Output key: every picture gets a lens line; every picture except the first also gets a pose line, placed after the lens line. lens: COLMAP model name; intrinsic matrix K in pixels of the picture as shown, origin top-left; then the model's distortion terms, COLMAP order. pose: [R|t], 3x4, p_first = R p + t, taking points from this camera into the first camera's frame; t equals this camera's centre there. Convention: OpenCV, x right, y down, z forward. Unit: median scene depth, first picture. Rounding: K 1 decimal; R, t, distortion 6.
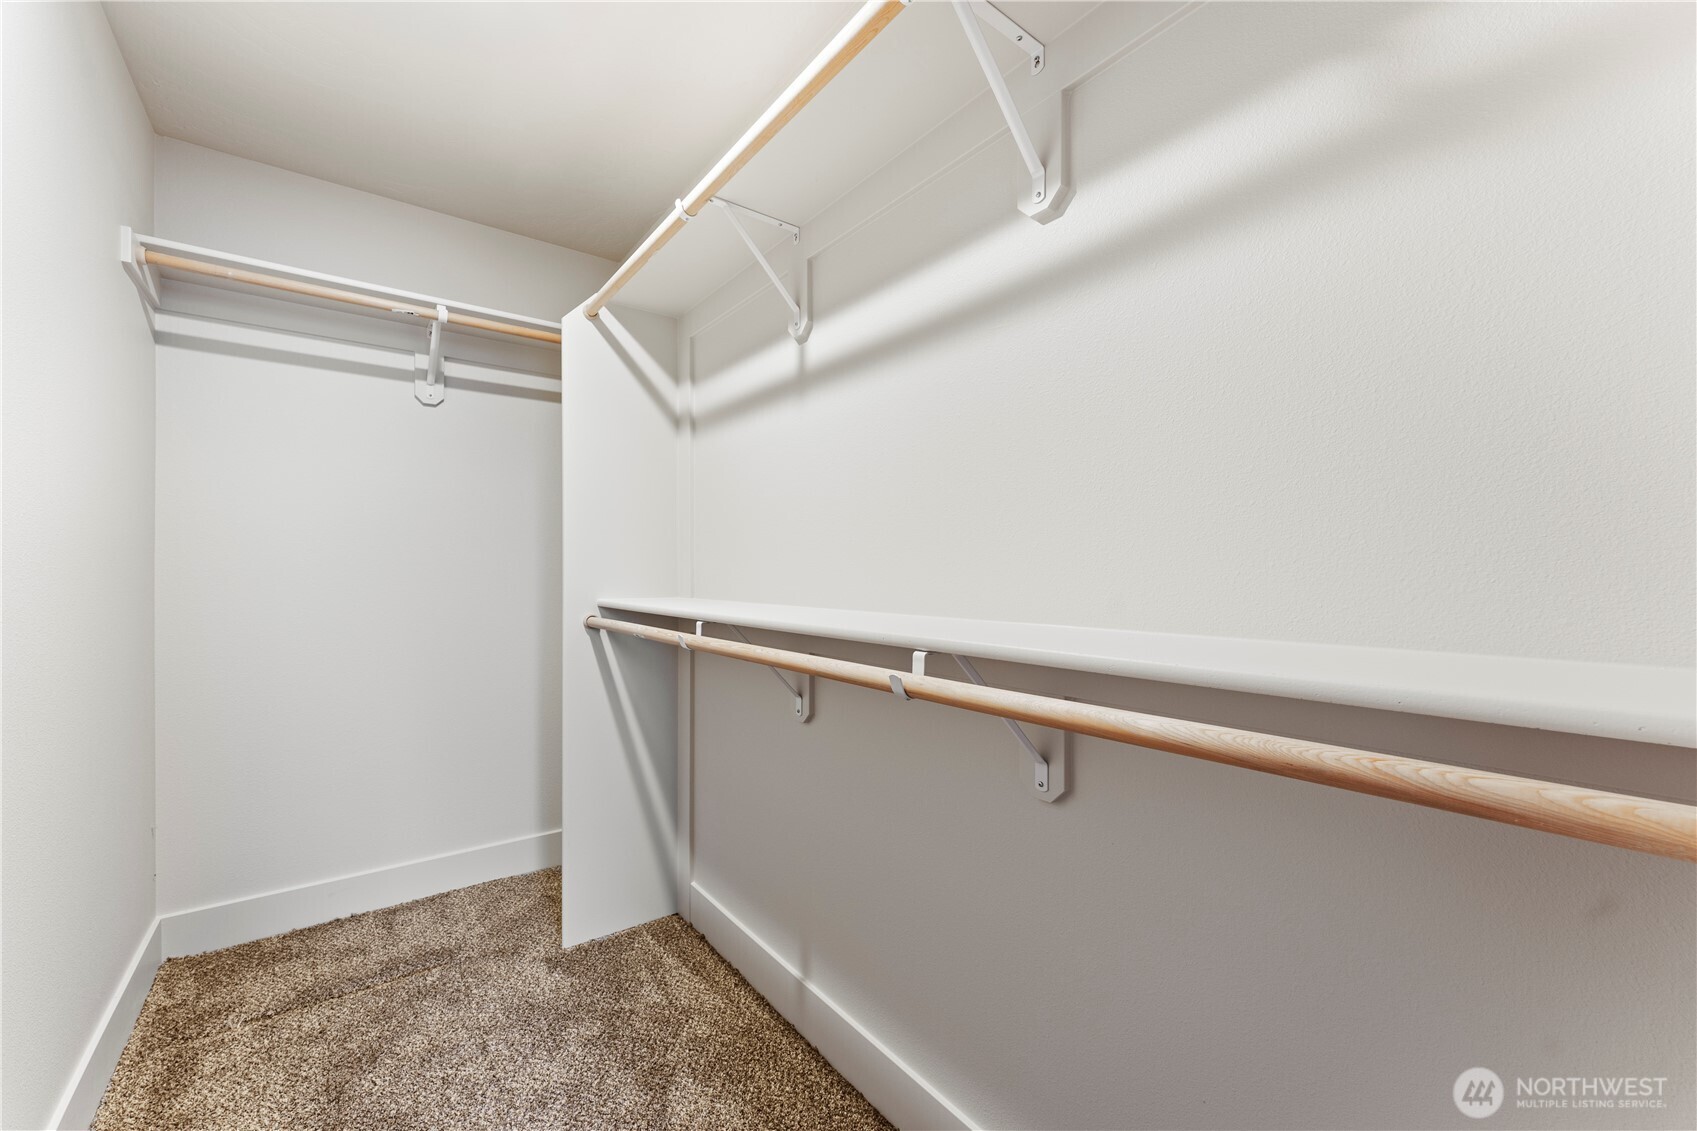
lens RADIAL K [[682.0, 0, 841.3], [0, 682.0, 572.1], [0, 0, 1]] dist [0.014053, -0.005807]
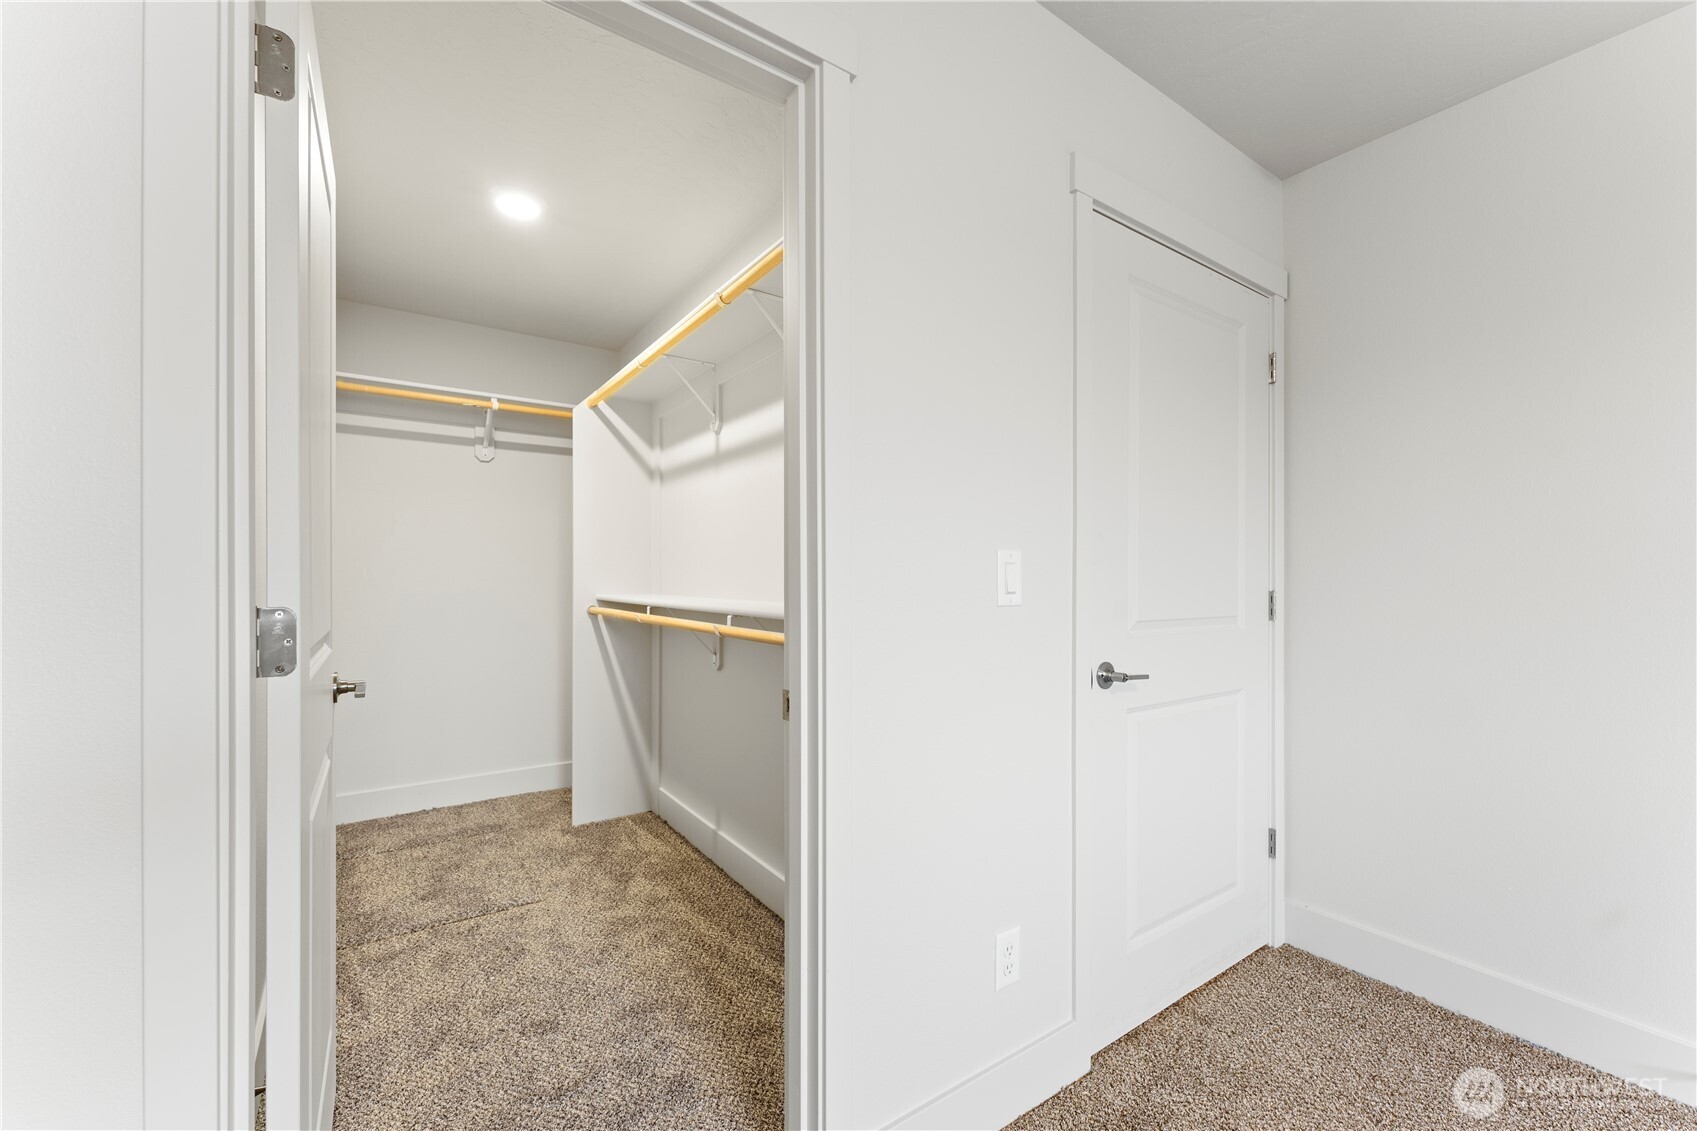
lens RADIAL K [[682.0, 0, 841.3], [0, 682.0, 572.1], [0, 0, 1]] dist [0.014053, -0.005807]
pose [[0.999326, -0.000124, -0.036717, 0.241248], [-0.000086, 0.999984, -0.005722, -0.002198], [0.036717, 0.005721, 0.999309, -0.488905]]
